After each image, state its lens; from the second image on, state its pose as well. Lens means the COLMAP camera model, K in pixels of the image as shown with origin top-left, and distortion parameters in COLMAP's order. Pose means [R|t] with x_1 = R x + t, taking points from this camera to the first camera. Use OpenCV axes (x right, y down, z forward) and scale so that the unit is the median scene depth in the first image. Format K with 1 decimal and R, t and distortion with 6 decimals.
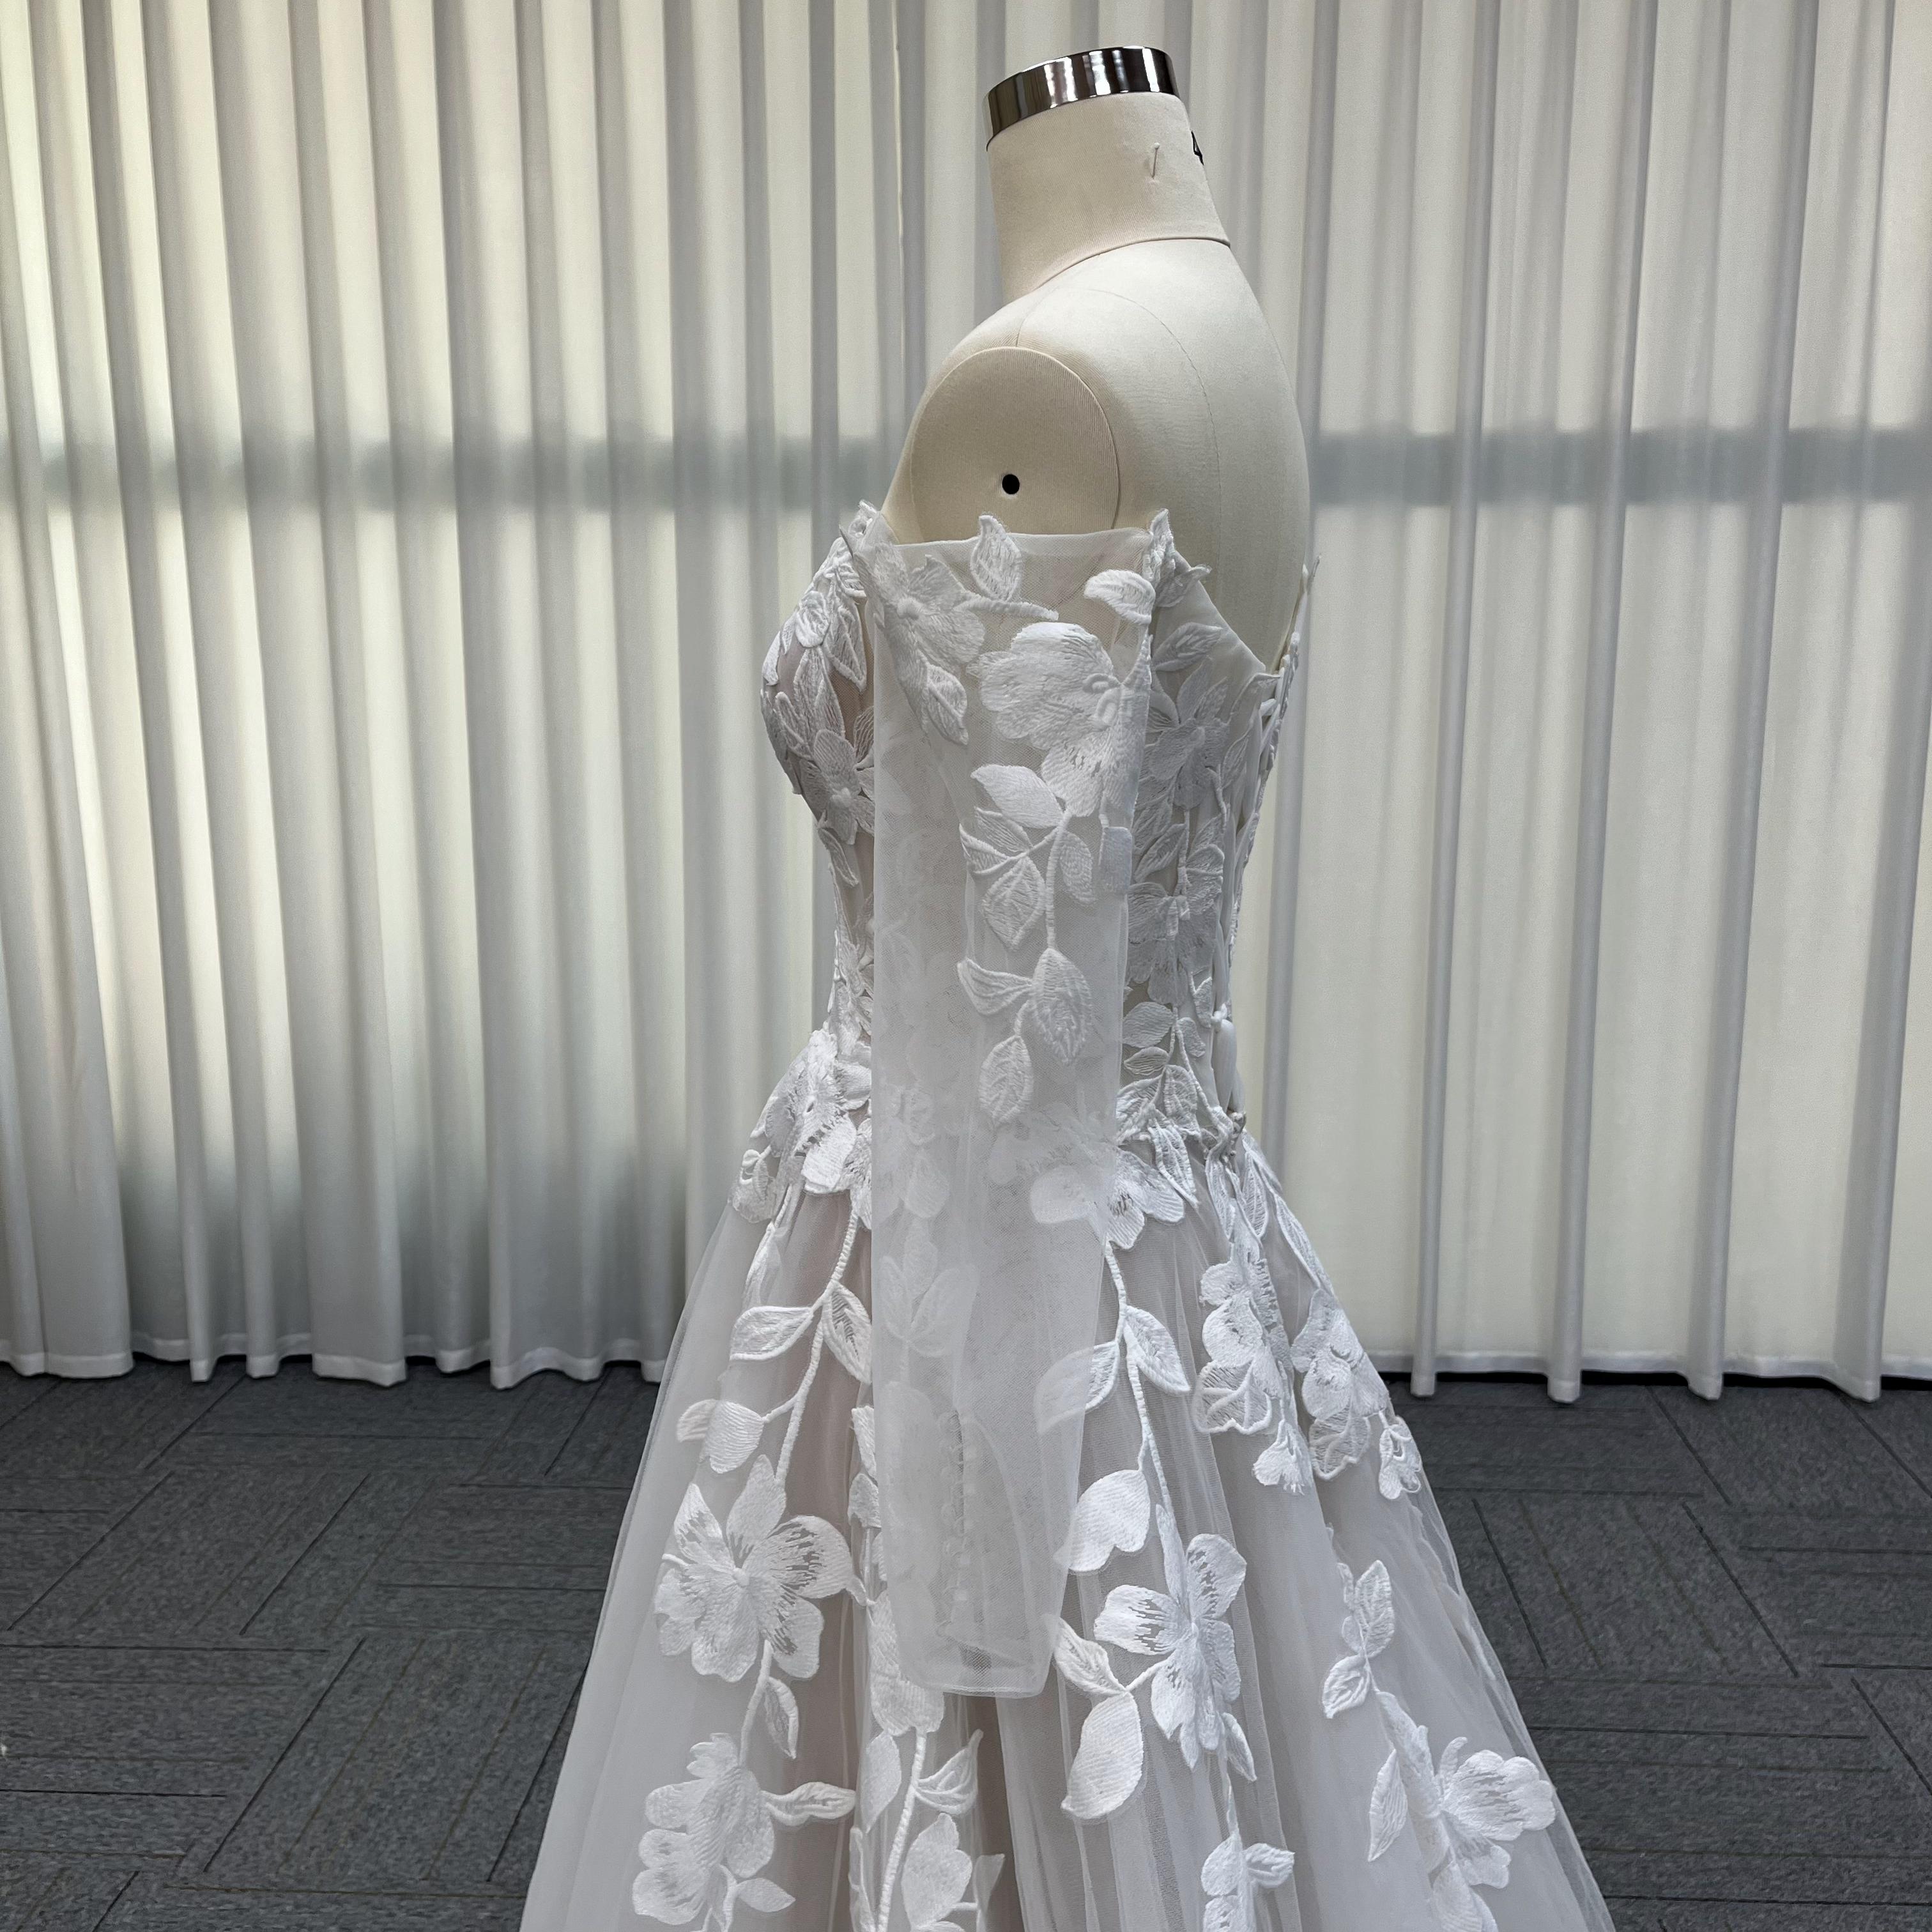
lens RADIAL K [[1968.0, 0, 980.8], [0, 1968.0, 977.6], [0, 0, 1]] dist [0.027347, 0.000000]
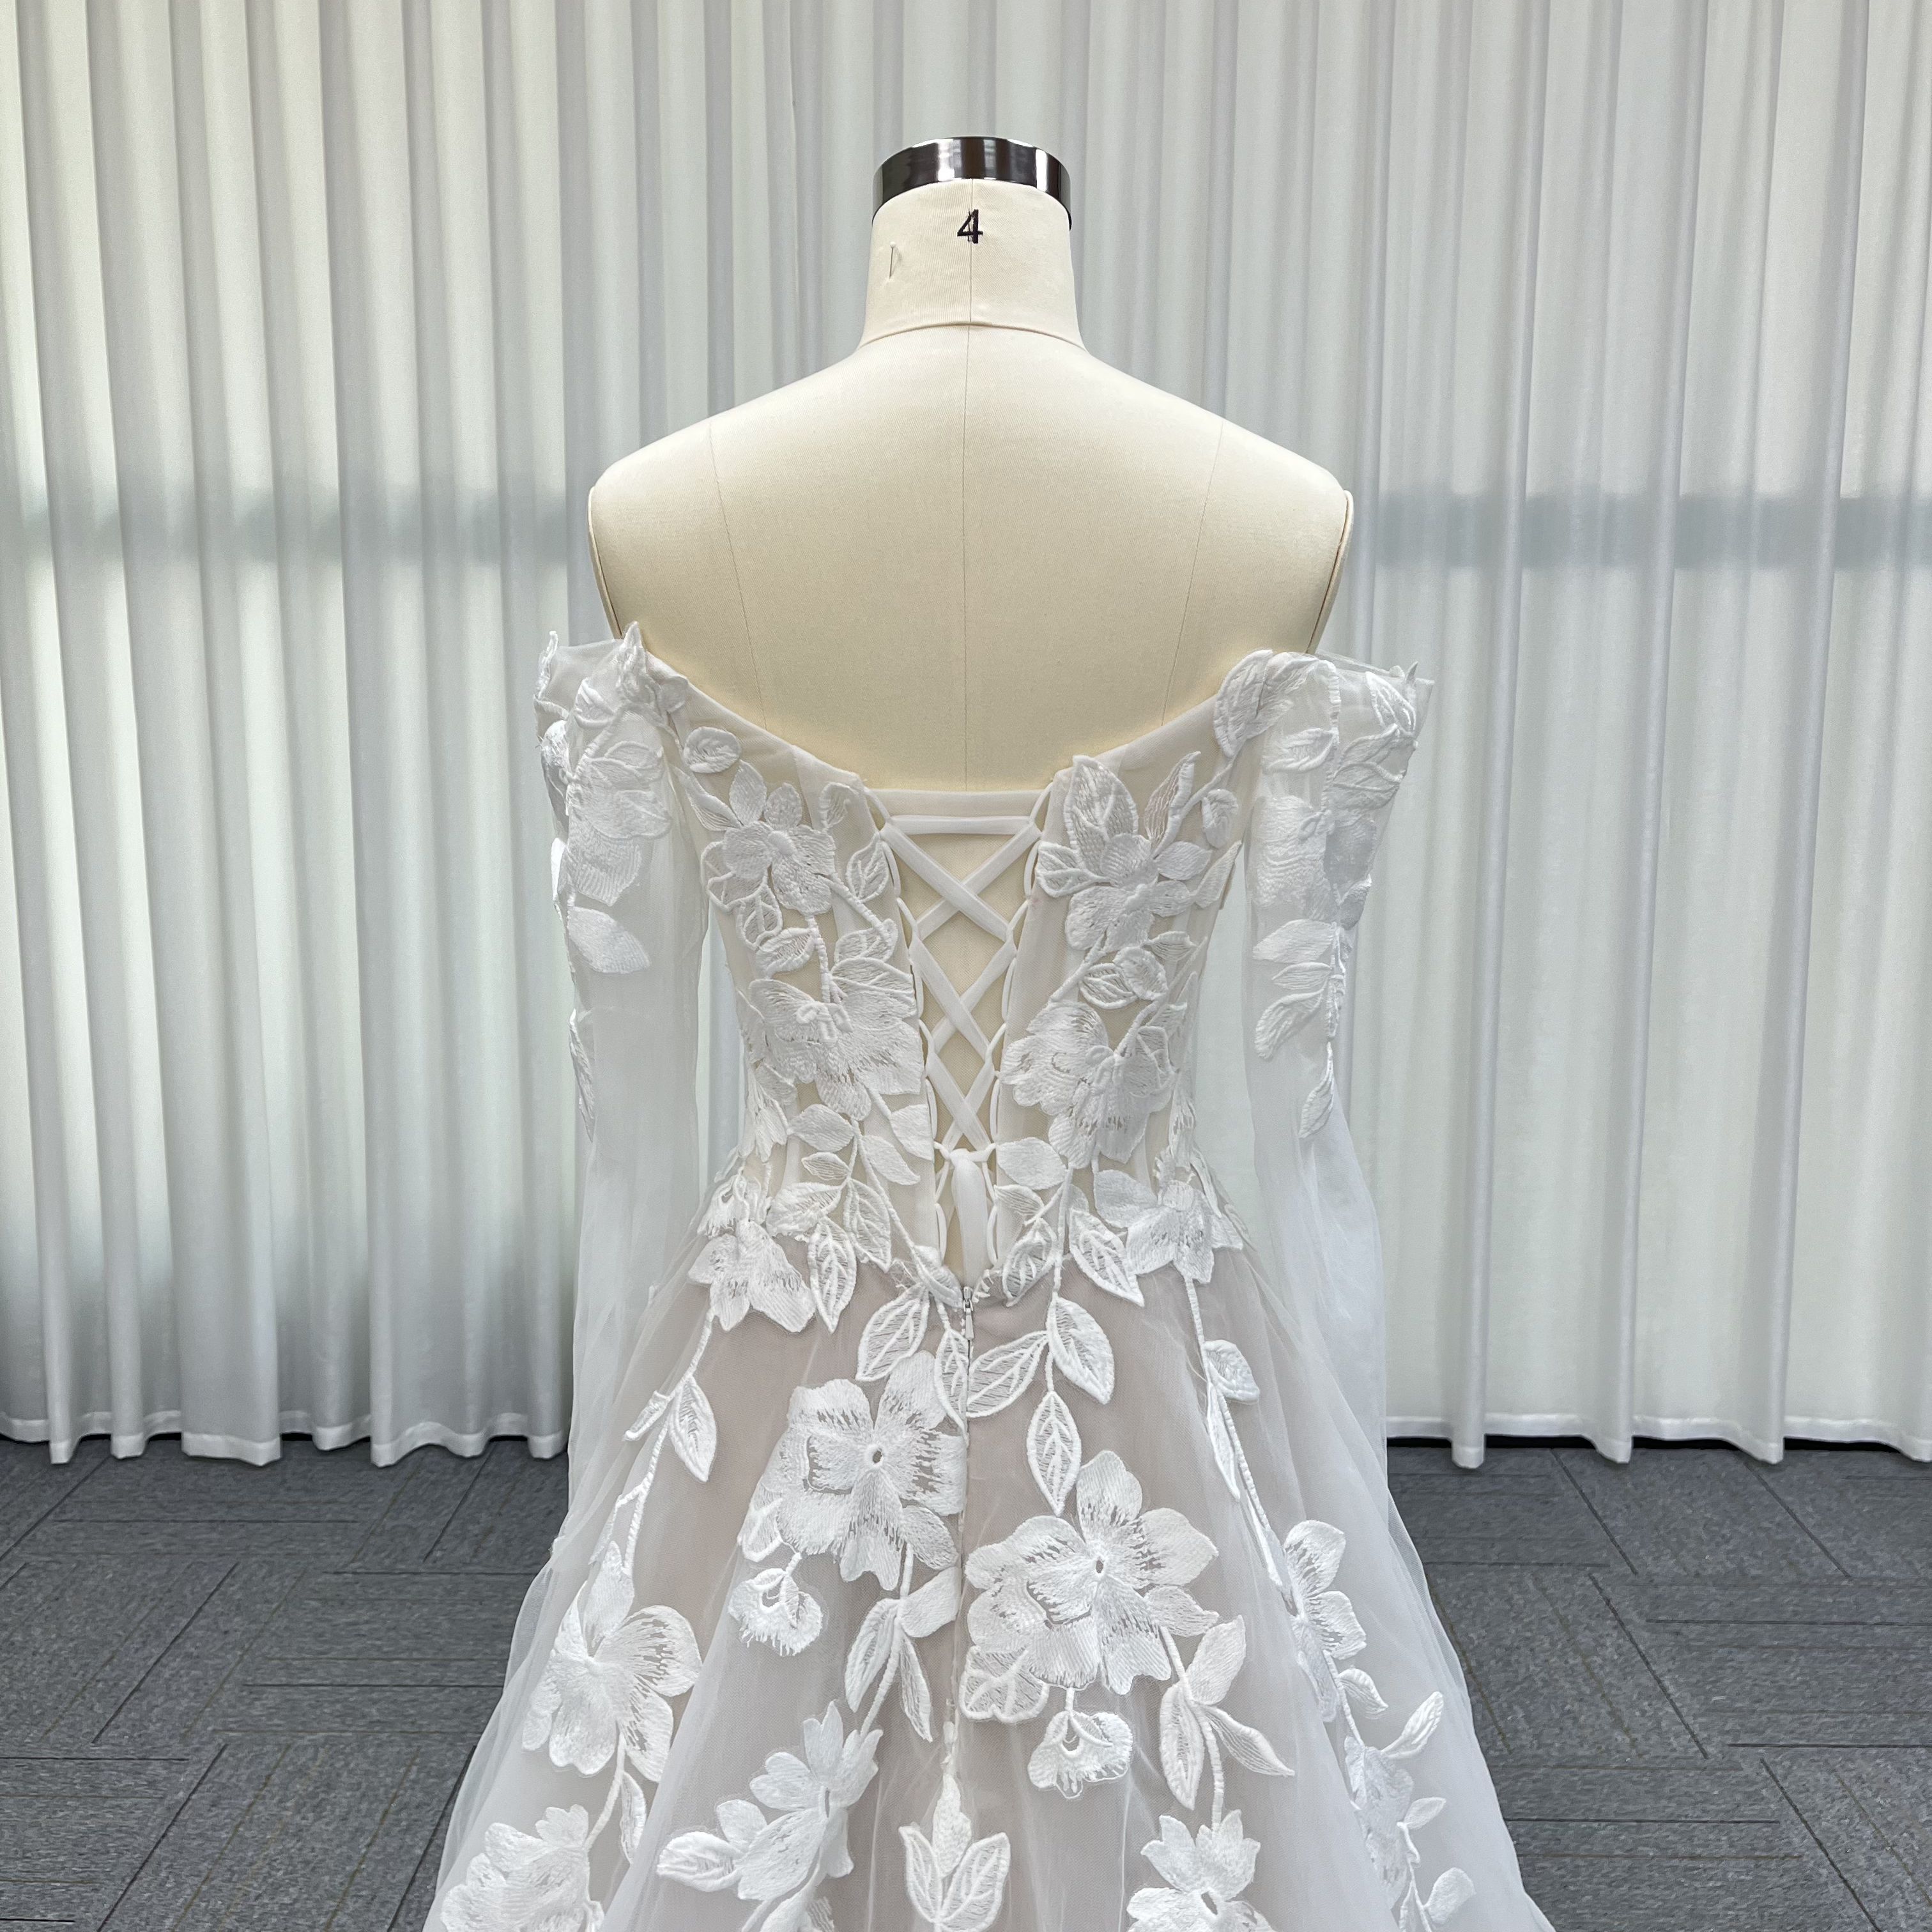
lens RADIAL K [[1968.0, 0, 978.1], [0, 1968.0, 947.5], [0, 0, 1]] dist [0.027347, 0.000000]
pose [[0.998966, 0.000253, 0.045466, 0.005292], [0.001284, 0.999429, -0.033775, -0.014511], [-0.045448, 0.033799, 0.998395, 0.018678]]
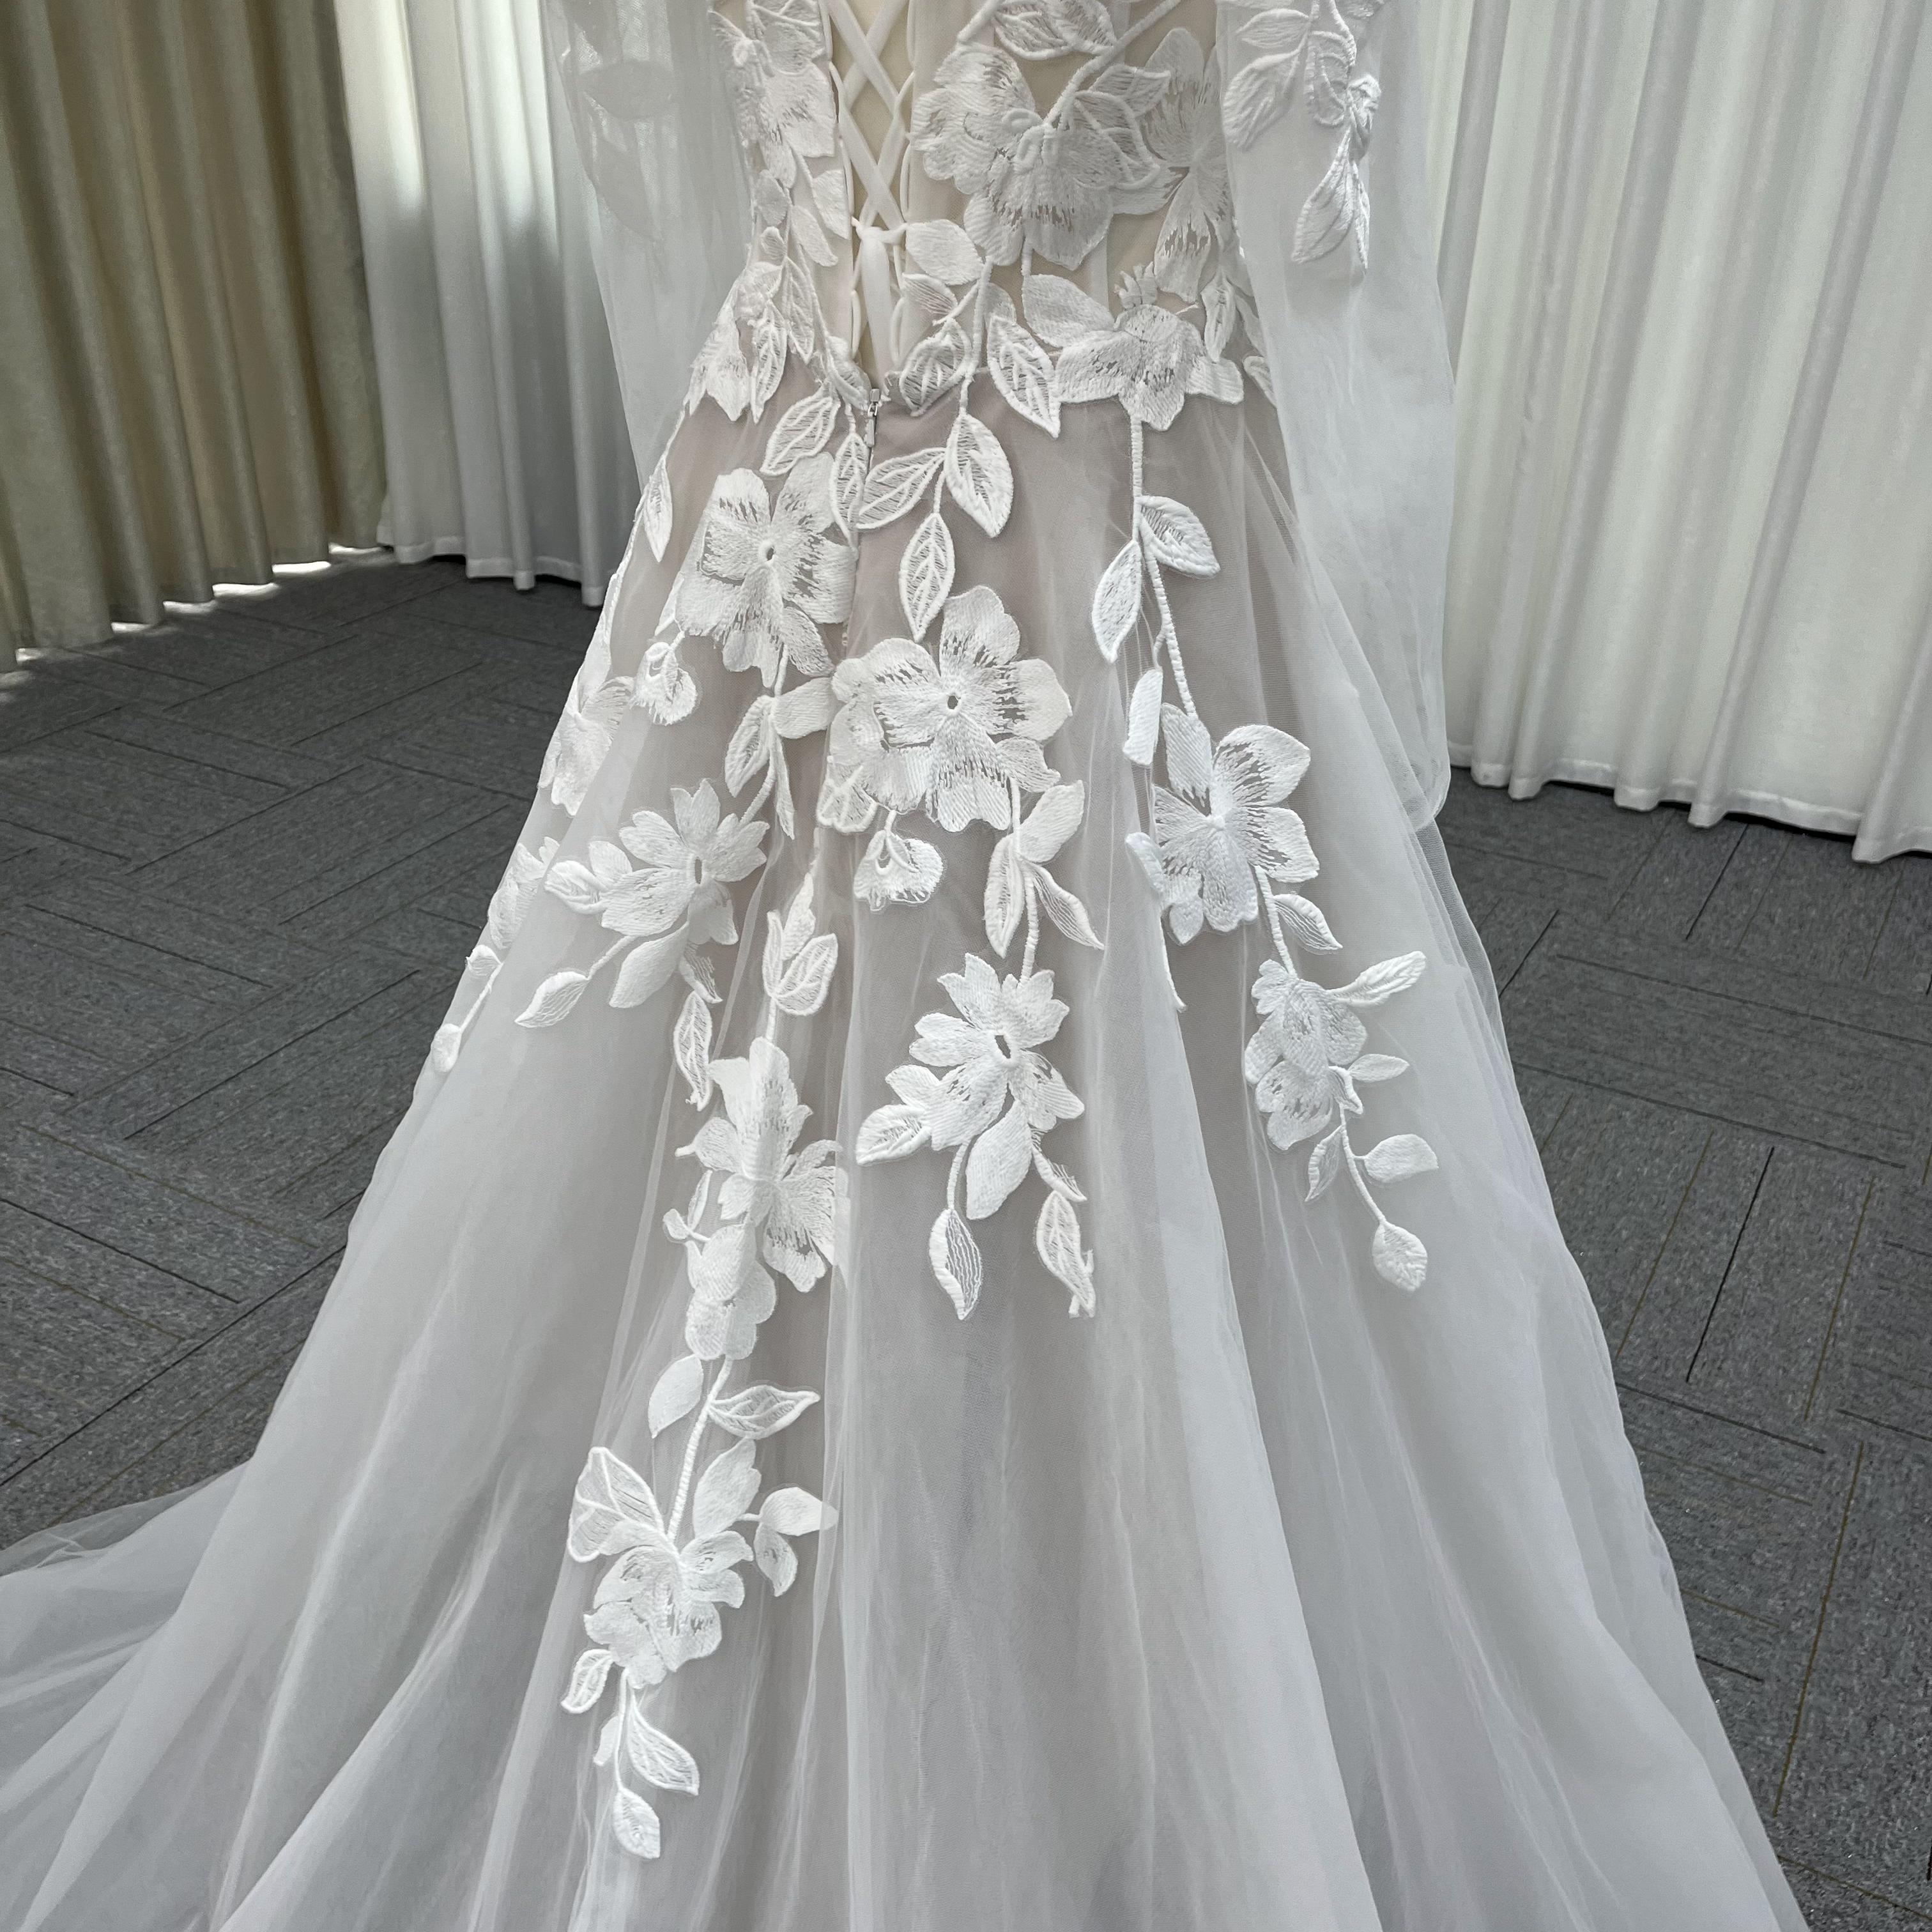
lens RADIAL K [[1968.0, 0, 979.5], [0, 1968.0, 974.3], [0, 0, 1]] dist [0.027347, 0.000000]
pose [[0.894855, 0.223650, -0.386284, 0.169007], [-0.097890, 0.942678, 0.319022, 0.017229], [0.435490, -0.247666, 0.865454, 0.069371]]
